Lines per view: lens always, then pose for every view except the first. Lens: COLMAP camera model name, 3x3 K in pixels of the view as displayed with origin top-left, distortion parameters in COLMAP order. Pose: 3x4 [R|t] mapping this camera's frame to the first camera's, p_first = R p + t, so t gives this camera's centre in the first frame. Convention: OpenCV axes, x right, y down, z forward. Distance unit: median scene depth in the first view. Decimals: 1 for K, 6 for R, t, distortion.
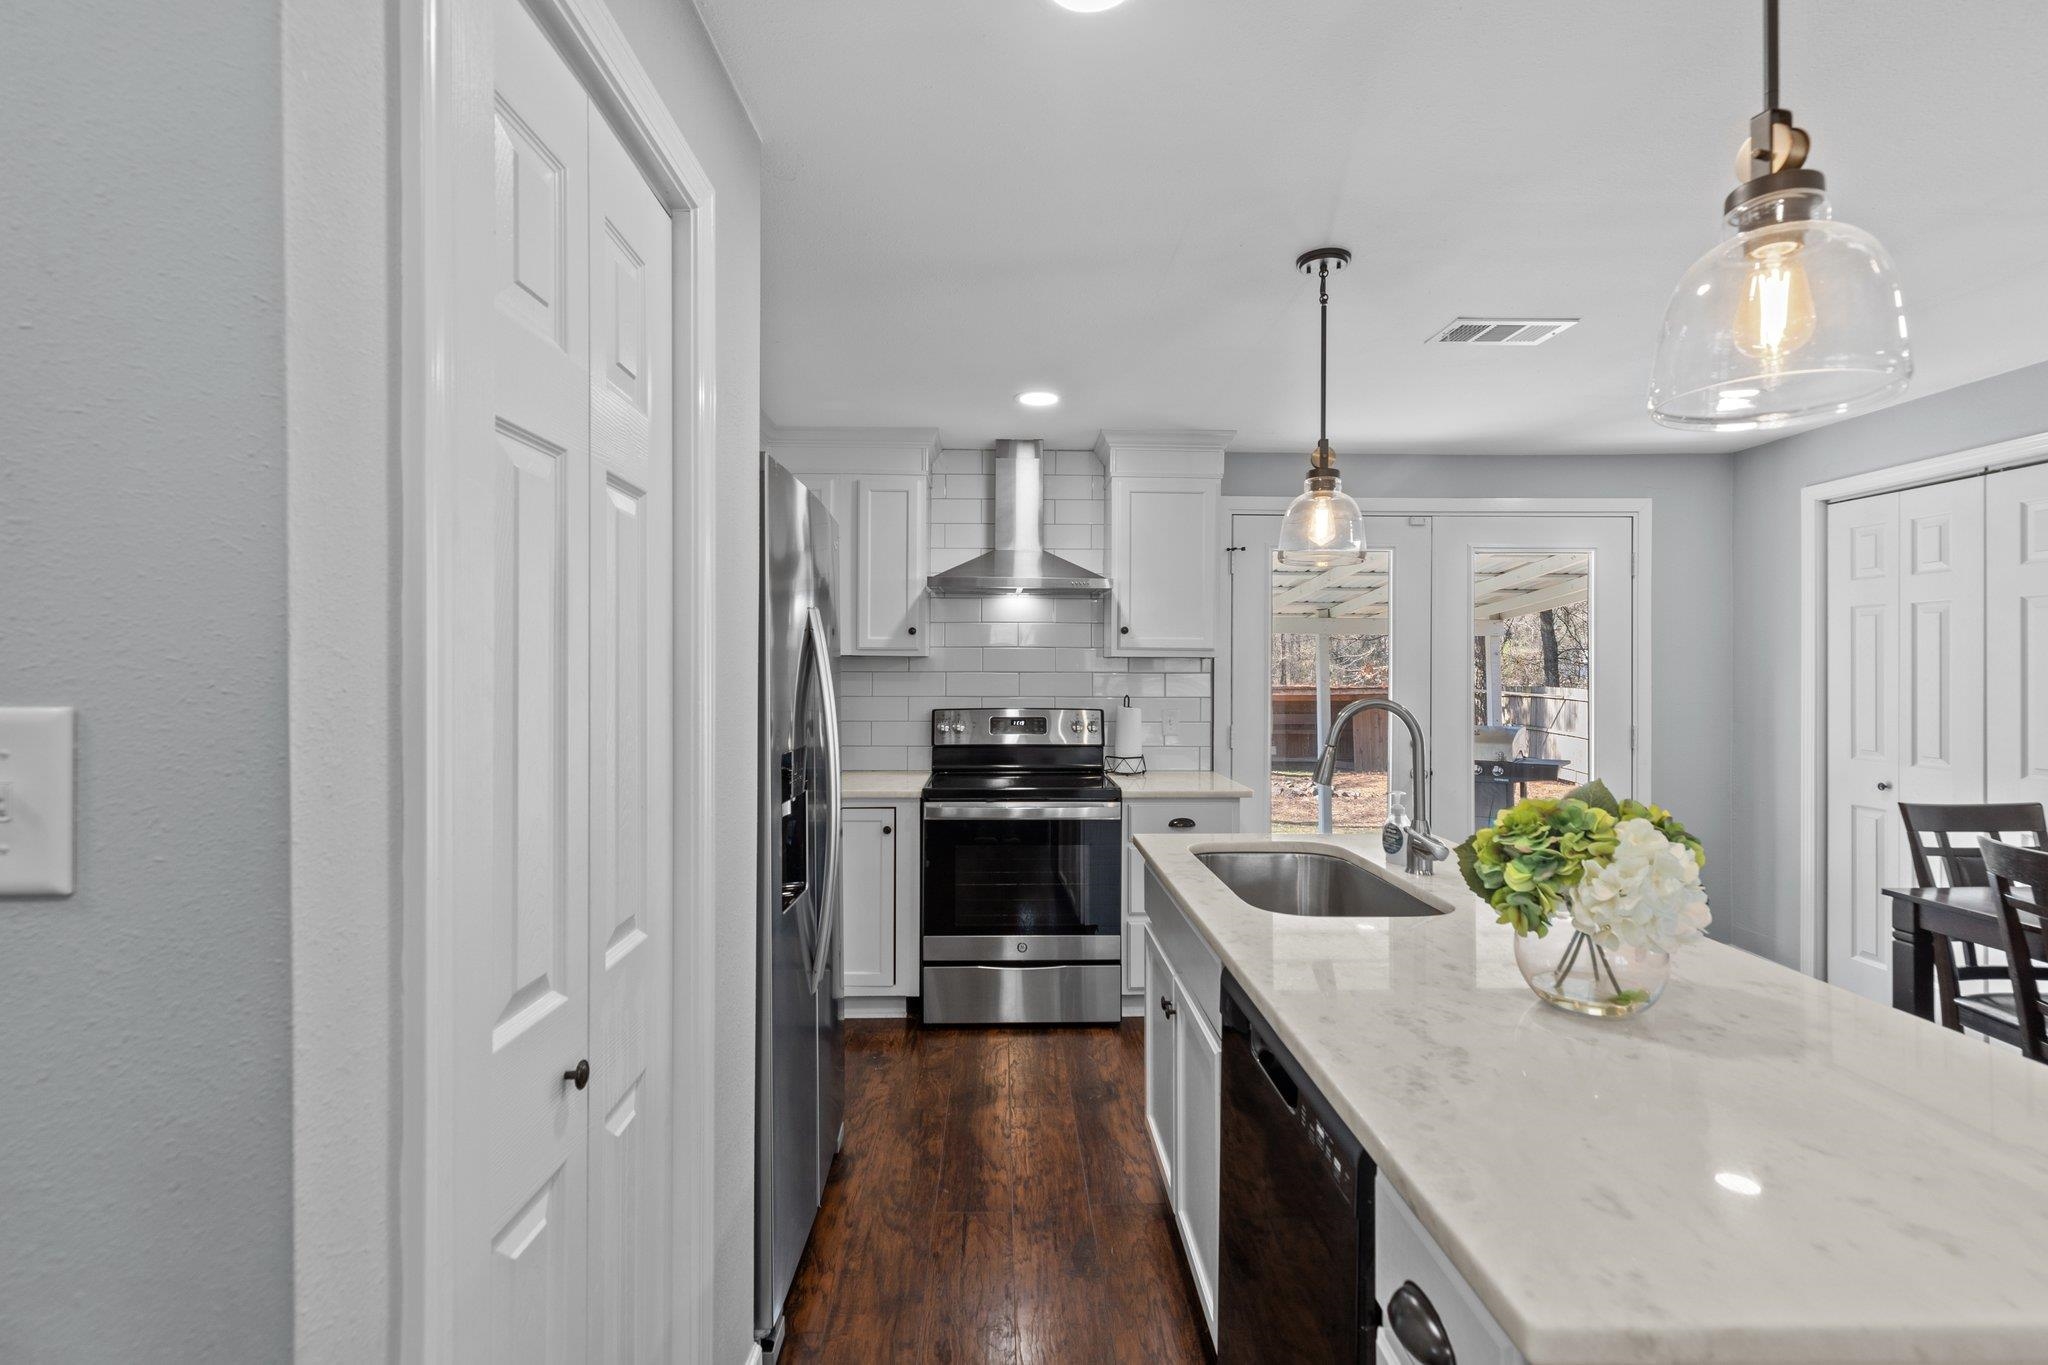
lens RADIAL K [[925.7, 0, 1024.0], [0, 925.7, 673.4], [0, 0, 1]] dist [0.000064, 0.000526]
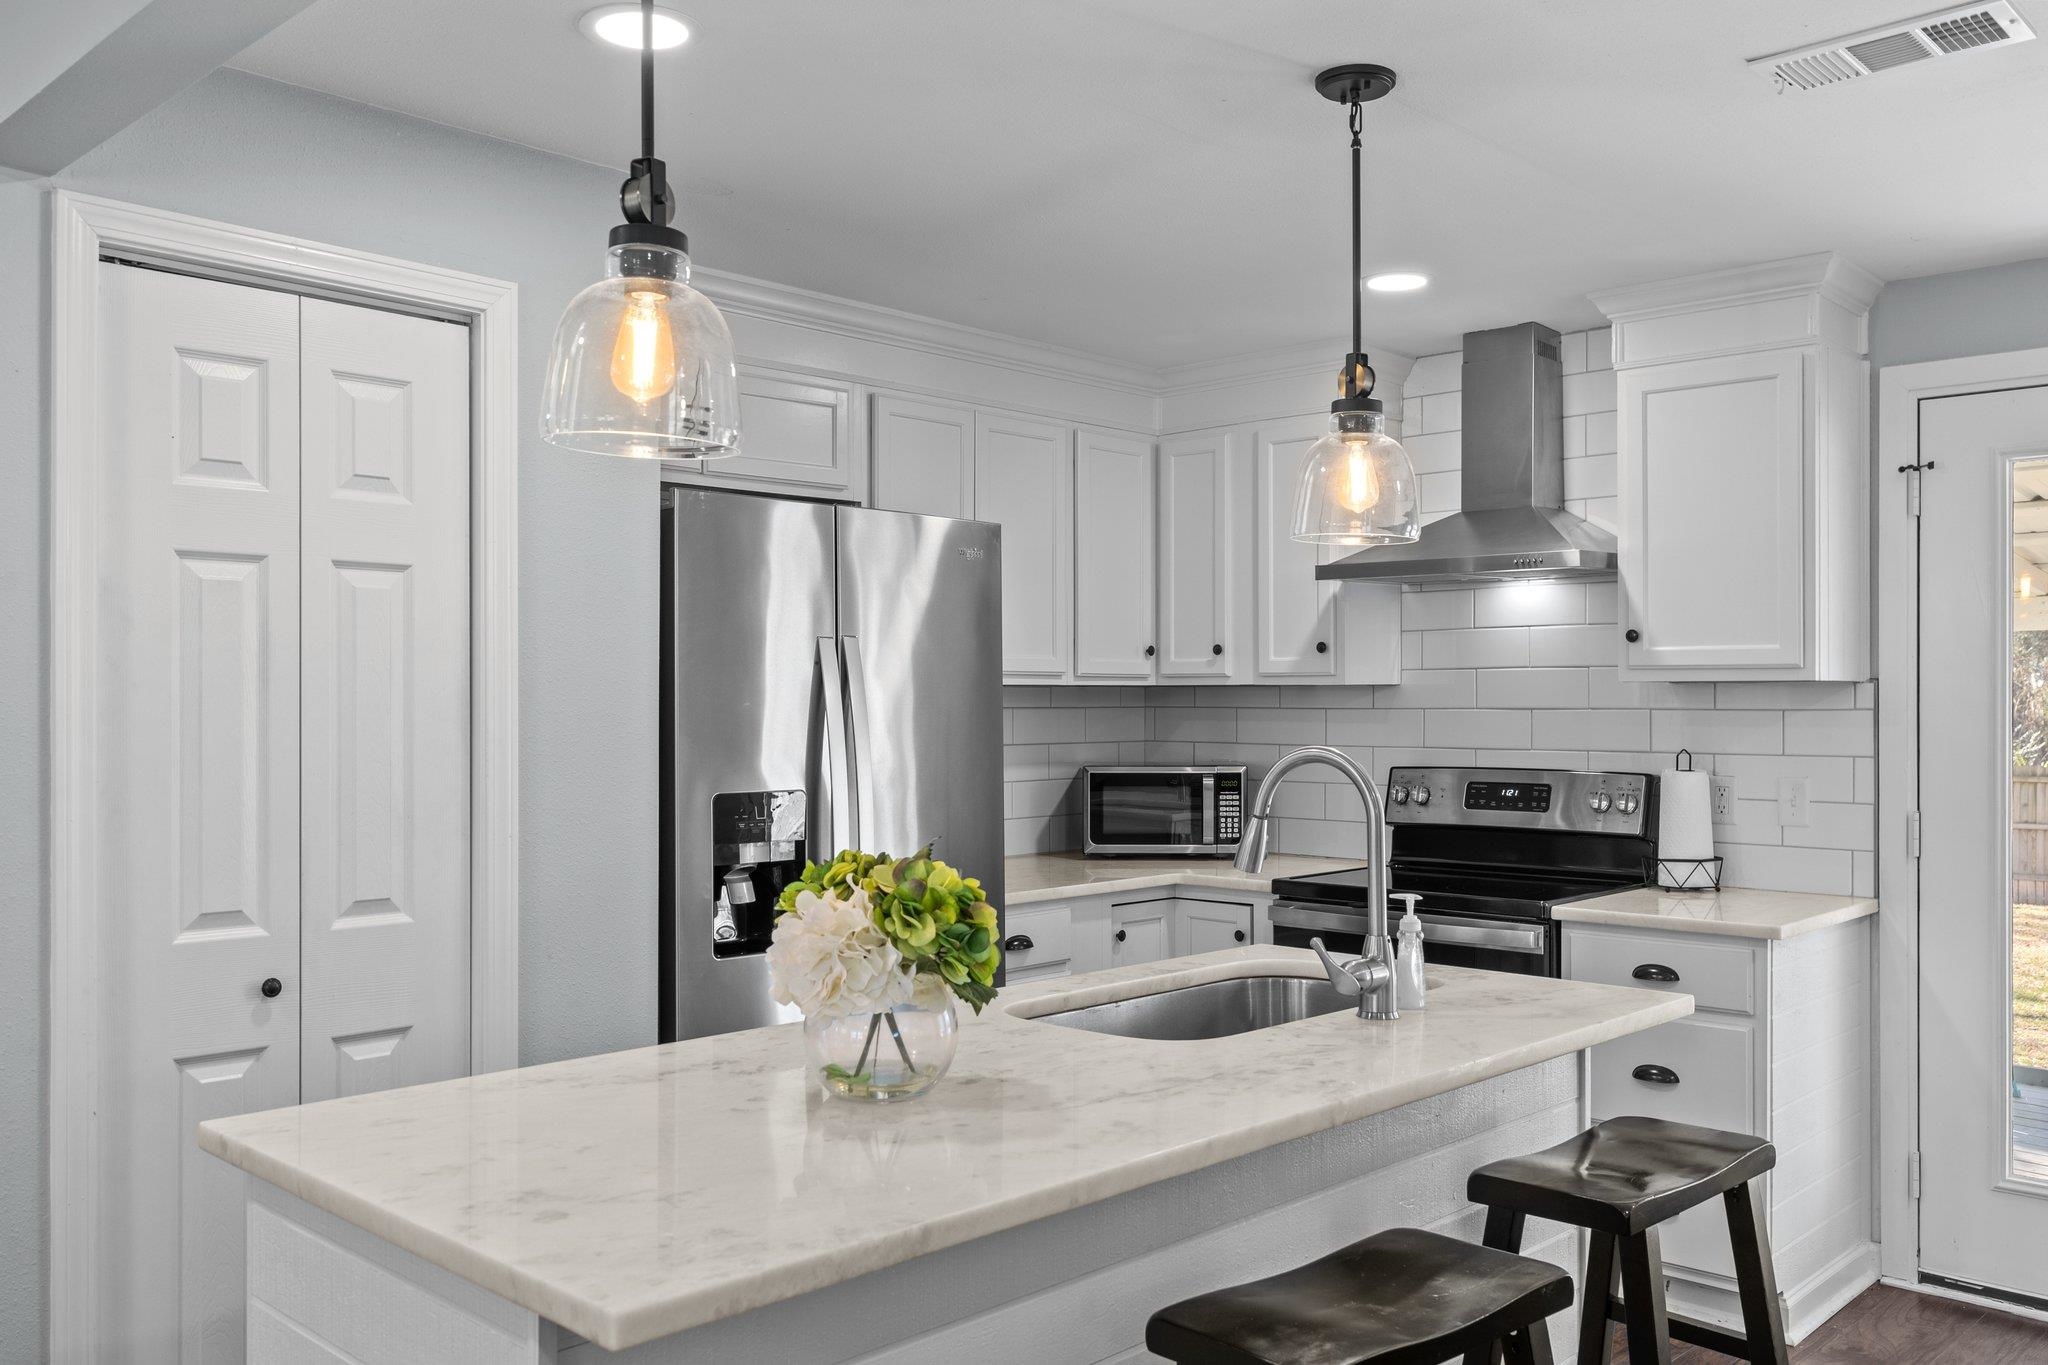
lens RADIAL K [[1686.2, 0, 1028.8], [0, 1686.2, 697.2], [0, 0, 1]] dist [-0.001269, 0.008142]
pose [[0.702851, -0.006292, -0.711309, 0.602672], [-0.000348, 0.999958, -0.009189, 0.001626], [0.711337, 0.006706, 0.702820, -0.002574]]
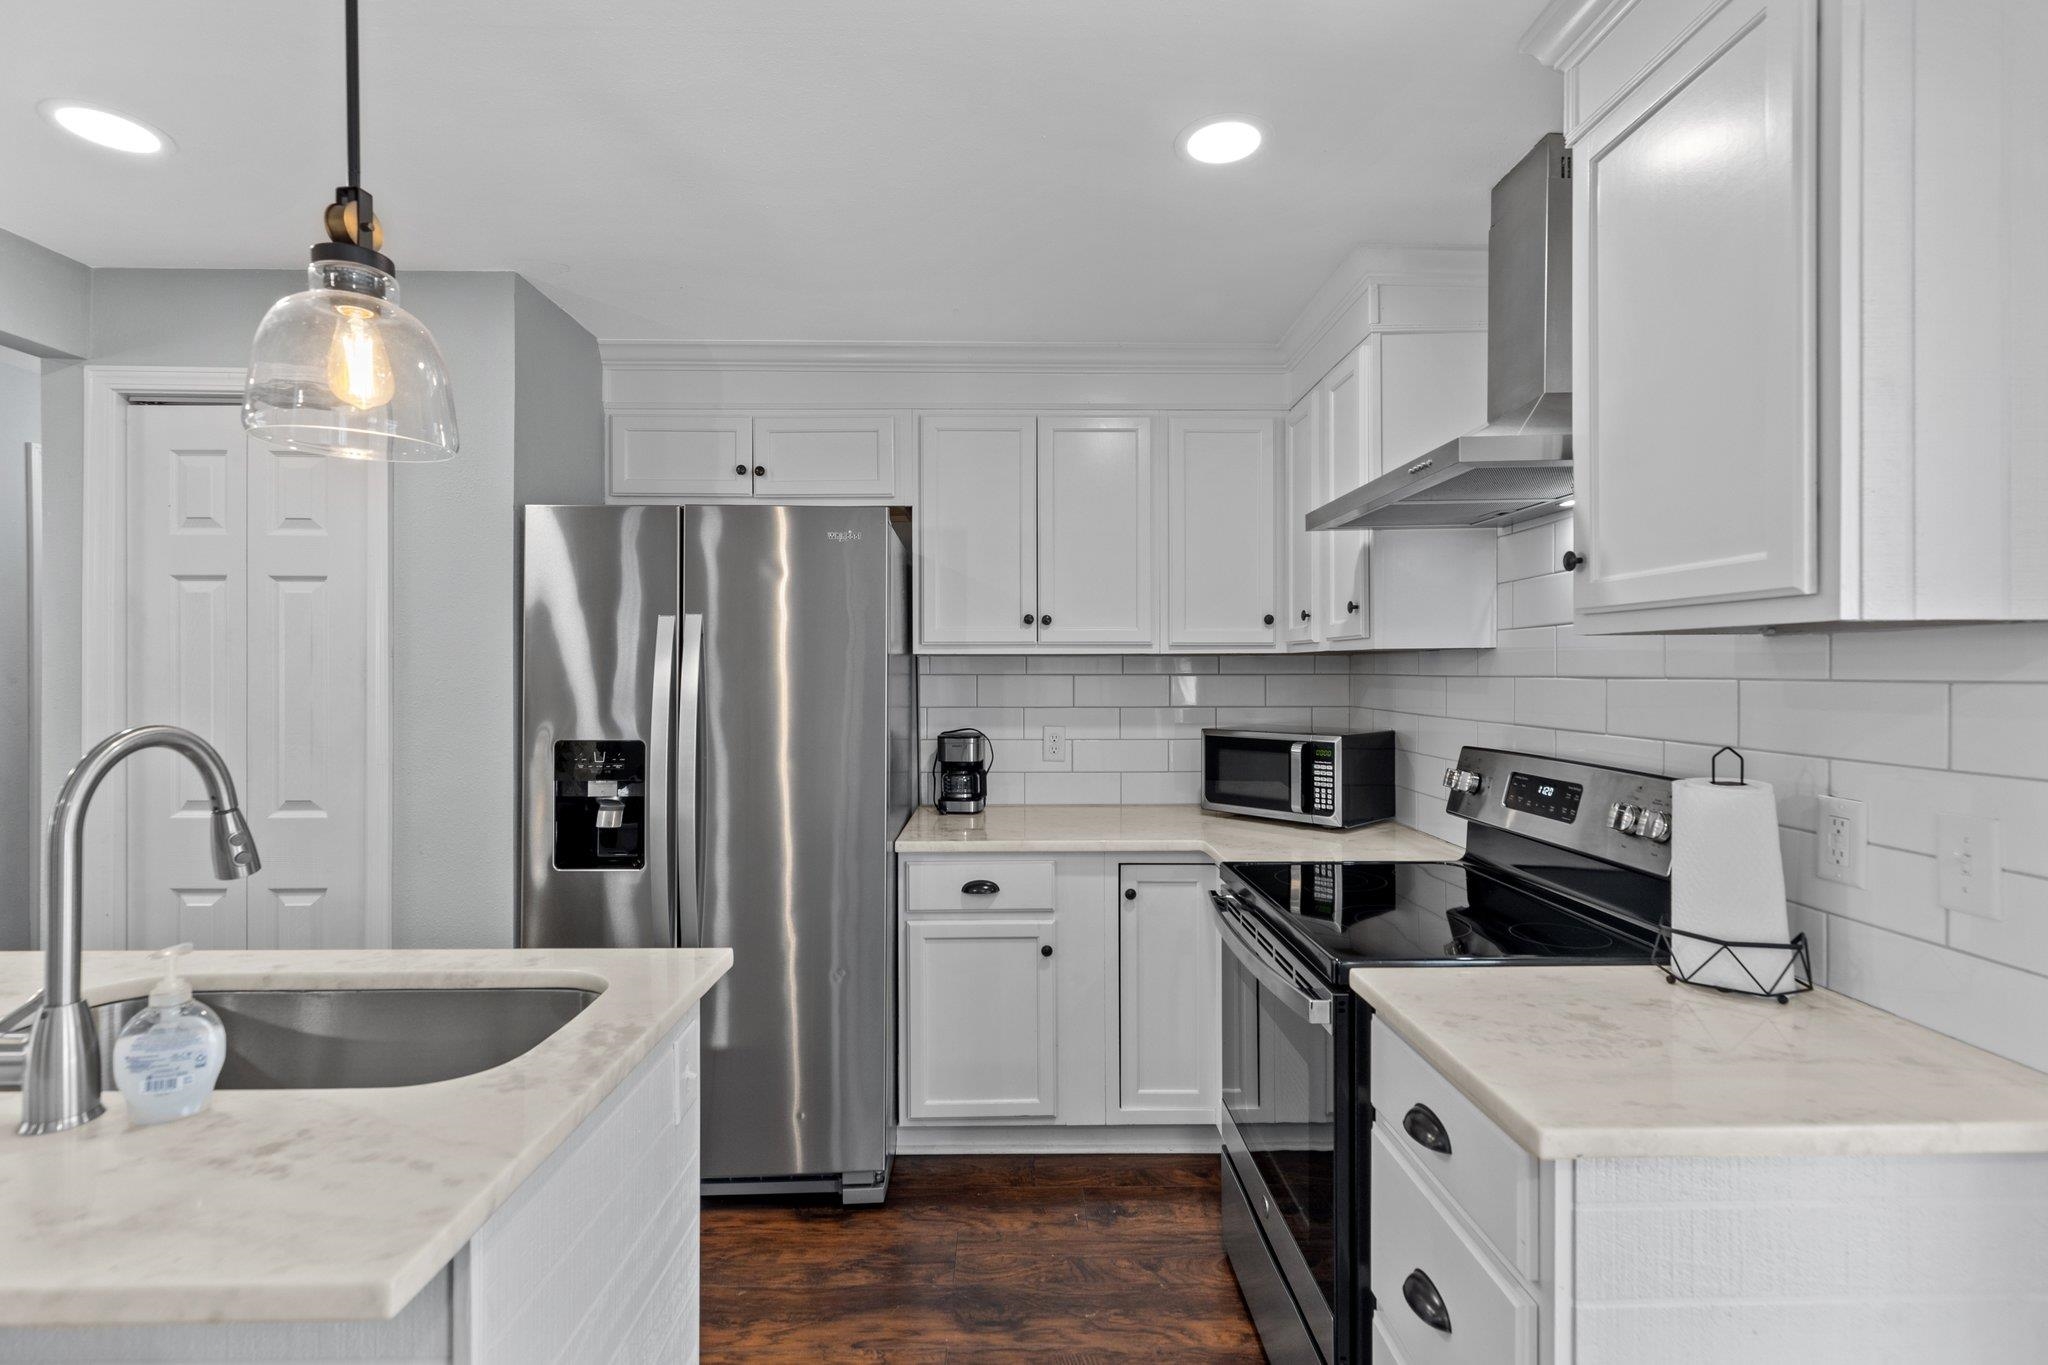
lens RADIAL K [[925.7, 0, 1027.1], [0, 925.7, 683.2], [0, 0, 1]] dist [0.000064, 0.000526]
pose [[-0.006420, 0.009883, -0.999931, 0.478727], [-0.004556, 0.999940, 0.009913, -0.001948], [0.999969, 0.004619, -0.006375, 0.808179]]
